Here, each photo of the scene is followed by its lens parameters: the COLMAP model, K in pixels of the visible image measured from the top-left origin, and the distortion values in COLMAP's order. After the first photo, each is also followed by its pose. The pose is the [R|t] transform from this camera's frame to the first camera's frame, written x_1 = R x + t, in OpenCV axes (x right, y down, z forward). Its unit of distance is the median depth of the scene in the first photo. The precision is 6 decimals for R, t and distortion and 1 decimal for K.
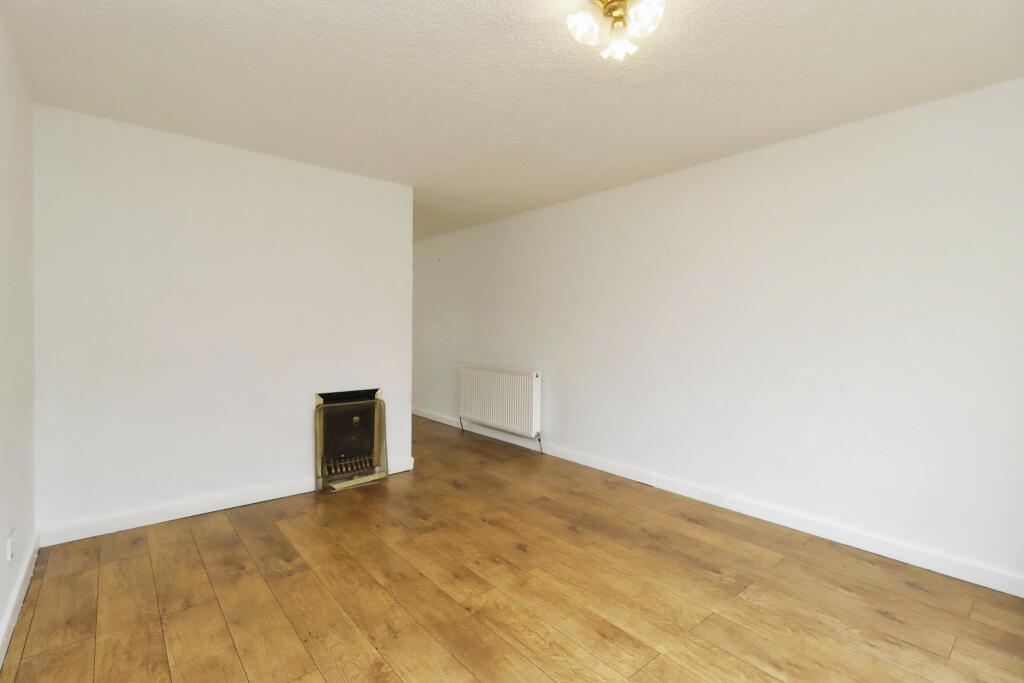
lens RADIAL K [[475.1, 0, 505.3], [0, 475.1, 322.7], [0, 0, 1]] dist [0.008595, 0.000091]
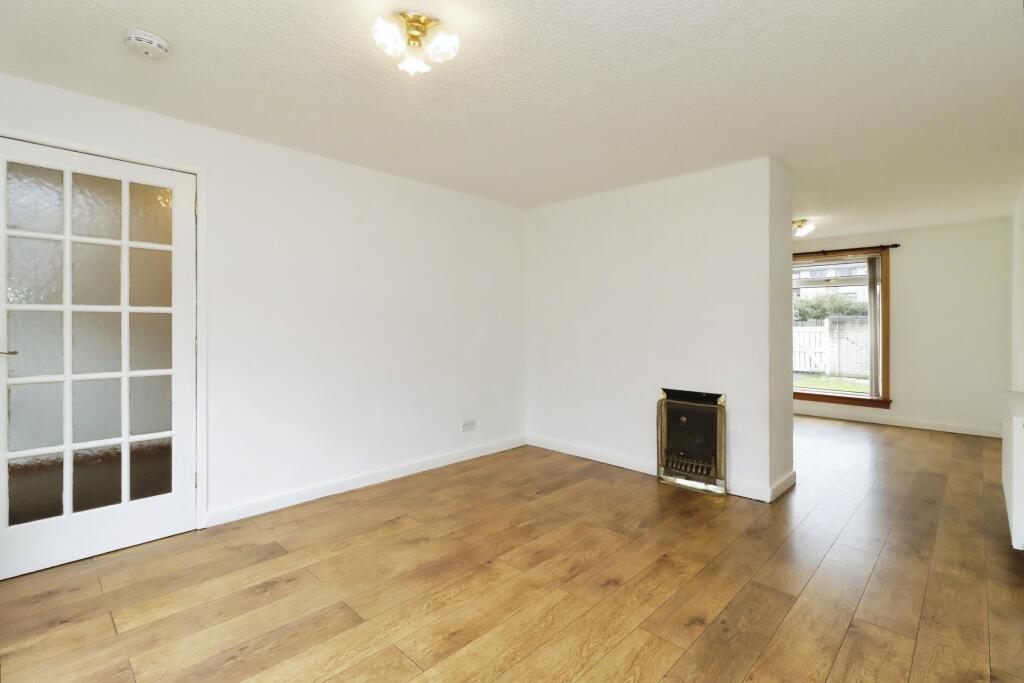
lens RADIAL K [[475.1, 0, 512.8], [0, 475.1, 331.1], [0, 0, 1]] dist [0.008595, 0.000091]
pose [[0.098019, 0.004009, -0.995176, 0.930841], [0.007940, 0.999957, 0.004810, 0.014380], [0.995153, -0.008373, 0.097983, 0.793764]]
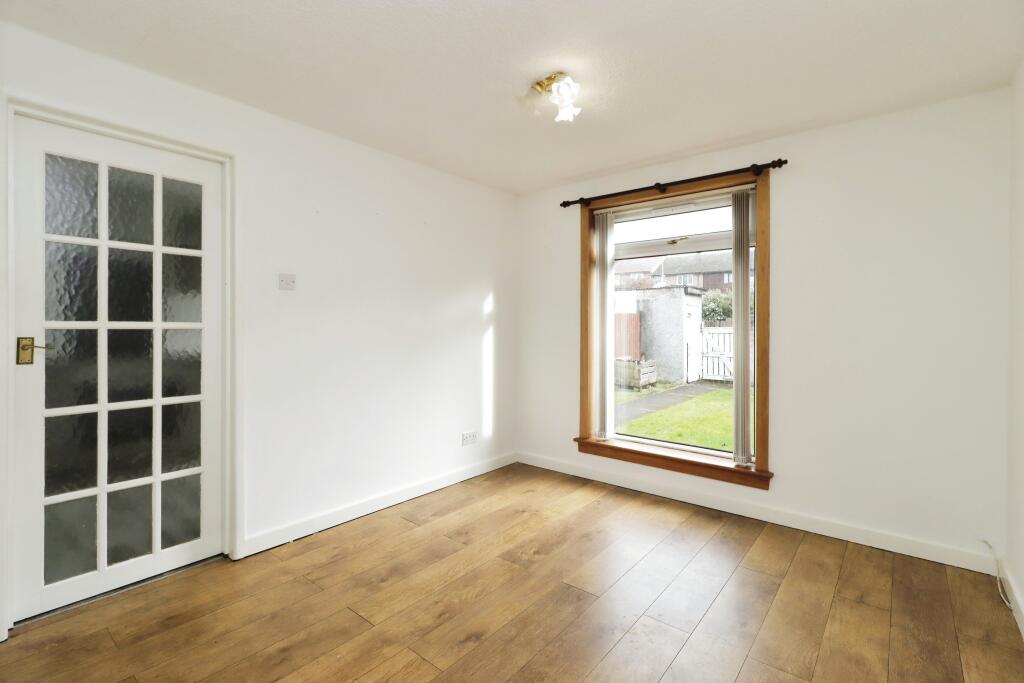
lens RADIAL K [[475.1, 0, 489.8], [0, 475.1, 332.8], [0, 0, 1]] dist [0.008595, 0.000091]
pose [[0.172169, 0.010408, -0.985012, 0.789991], [-0.009429, 0.999916, 0.008918, 0.015168], [0.985022, 0.007752, 0.172253, 0.944519]]
